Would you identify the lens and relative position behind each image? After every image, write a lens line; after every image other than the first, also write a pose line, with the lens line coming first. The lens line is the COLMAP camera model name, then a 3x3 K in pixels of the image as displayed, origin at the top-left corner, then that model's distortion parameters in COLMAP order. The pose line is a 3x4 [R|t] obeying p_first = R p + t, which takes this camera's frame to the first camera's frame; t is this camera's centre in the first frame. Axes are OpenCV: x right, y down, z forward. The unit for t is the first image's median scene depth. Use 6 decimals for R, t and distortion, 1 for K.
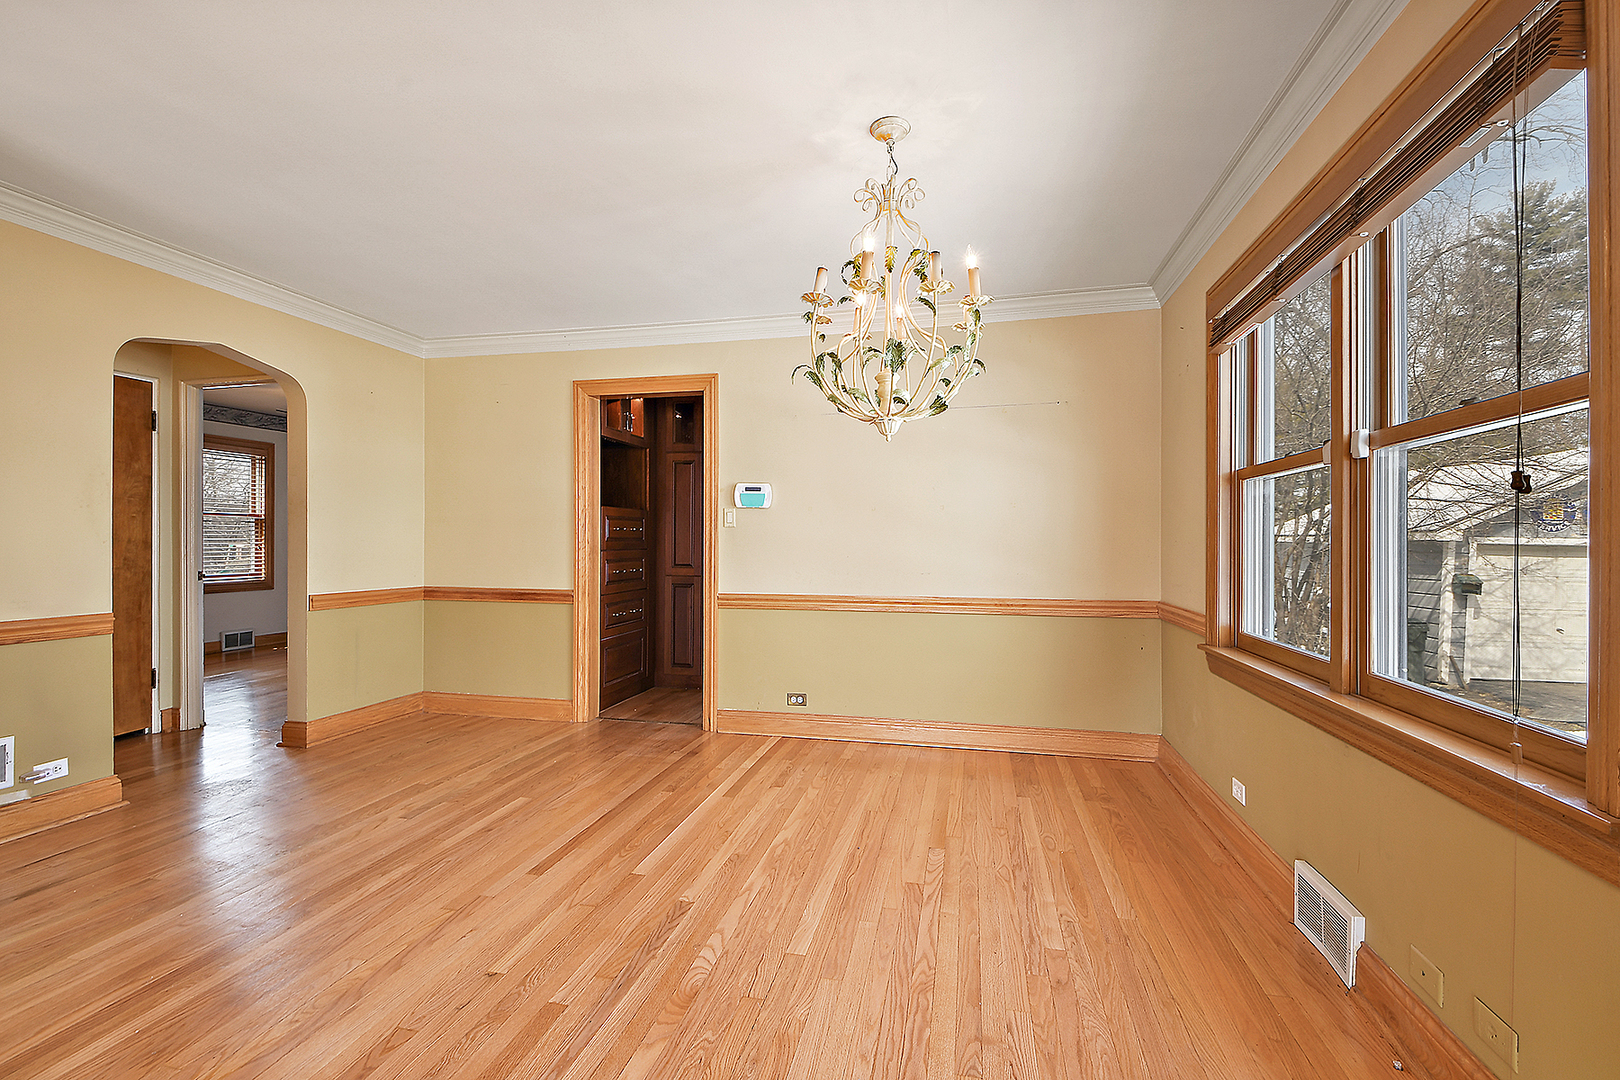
lens RADIAL K [[722.9, 0, 806.5], [0, 722.9, 539.6], [0, 0, 1]] dist [0.008446, -0.004079]
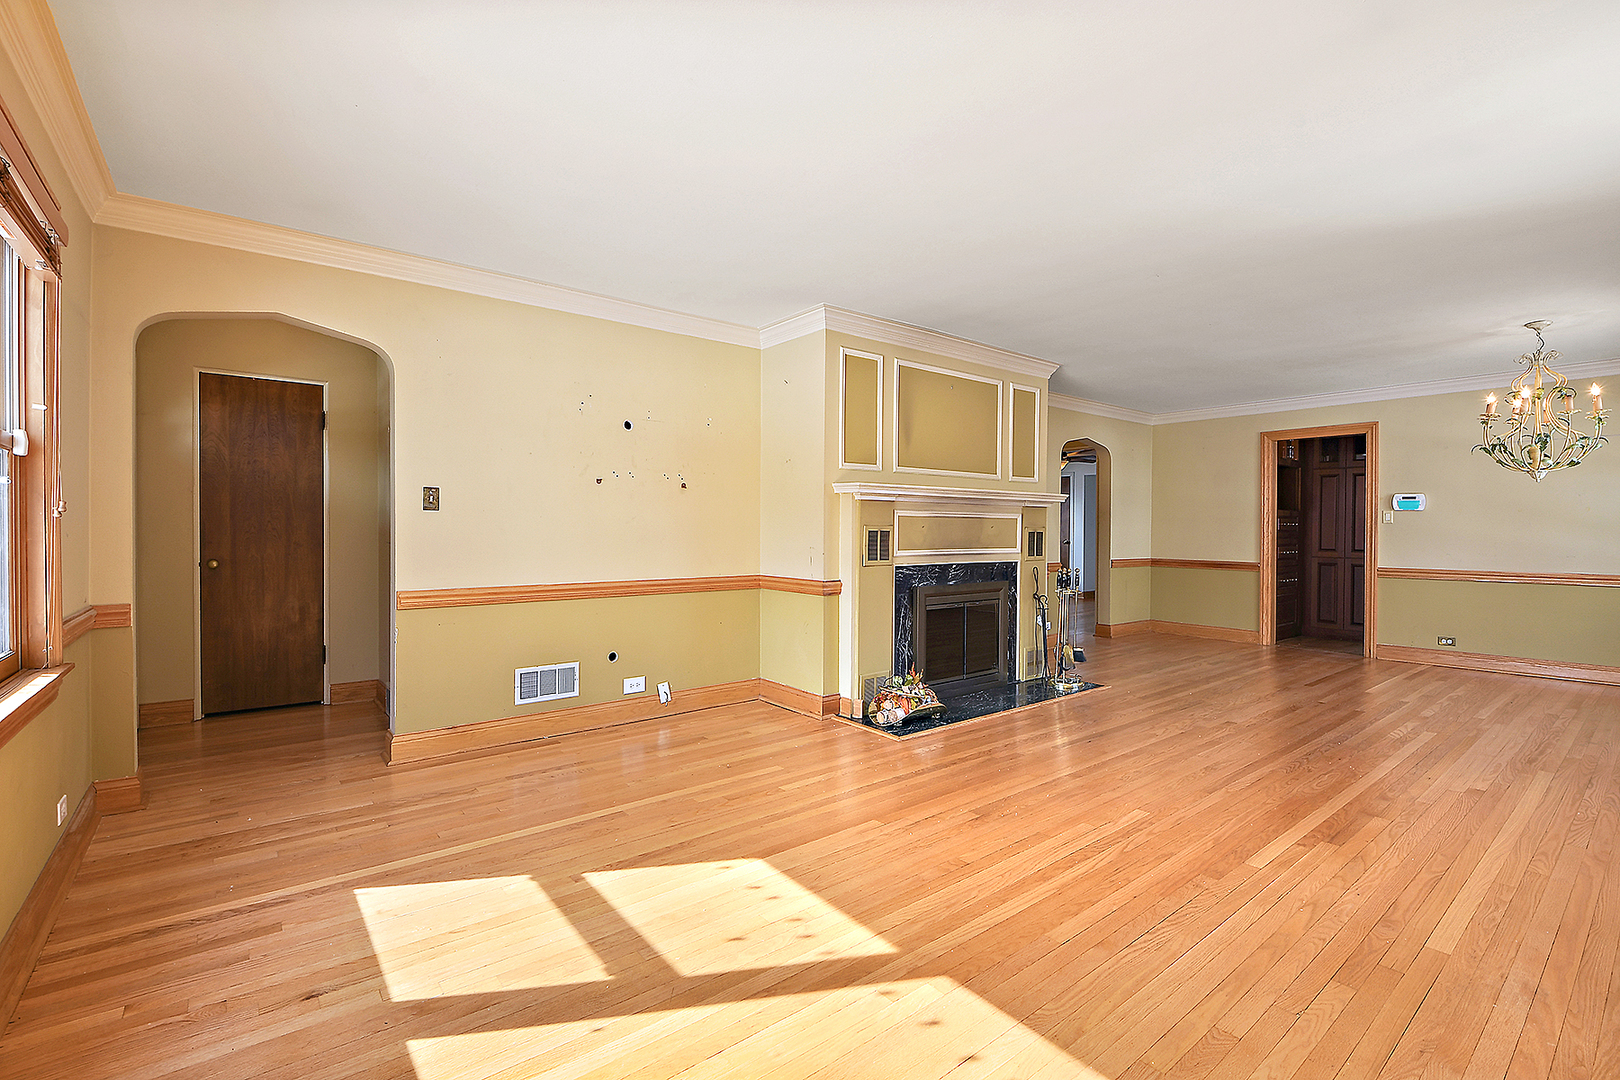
lens RADIAL K [[722.9, 0, 818.4], [0, 722.9, 535.9], [0, 0, 1]] dist [0.008446, -0.004079]
pose [[0.789291, 0.007455, -0.613974, -0.108267], [-0.001344, 0.999945, 0.010415, -0.004947], [0.614018, -0.007395, 0.789257, -0.869694]]
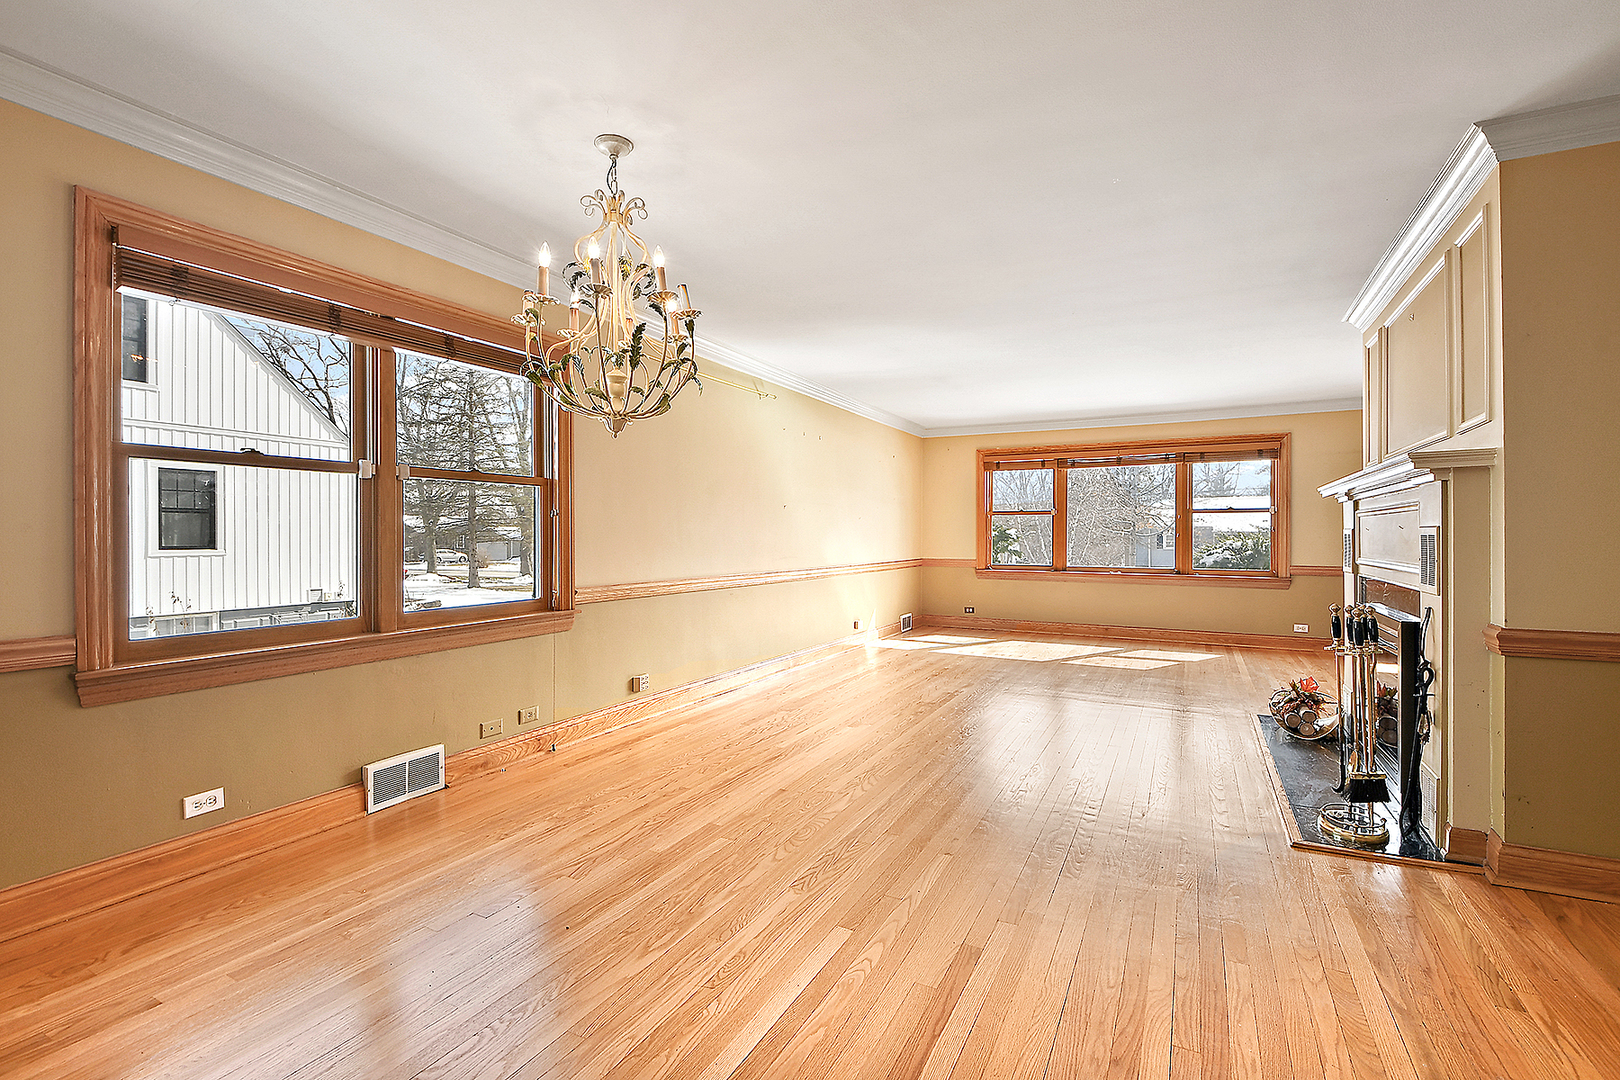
lens RADIAL K [[722.9, 0, 812.4], [0, 722.9, 534.9], [0, 0, 1]] dist [0.008446, -0.004079]
pose [[-0.969590, -0.005978, 0.244660, -0.203285], [-0.006179, 0.999981, -0.000055, 0.002032], [-0.244655, -0.001565, -0.969609, 0.929857]]
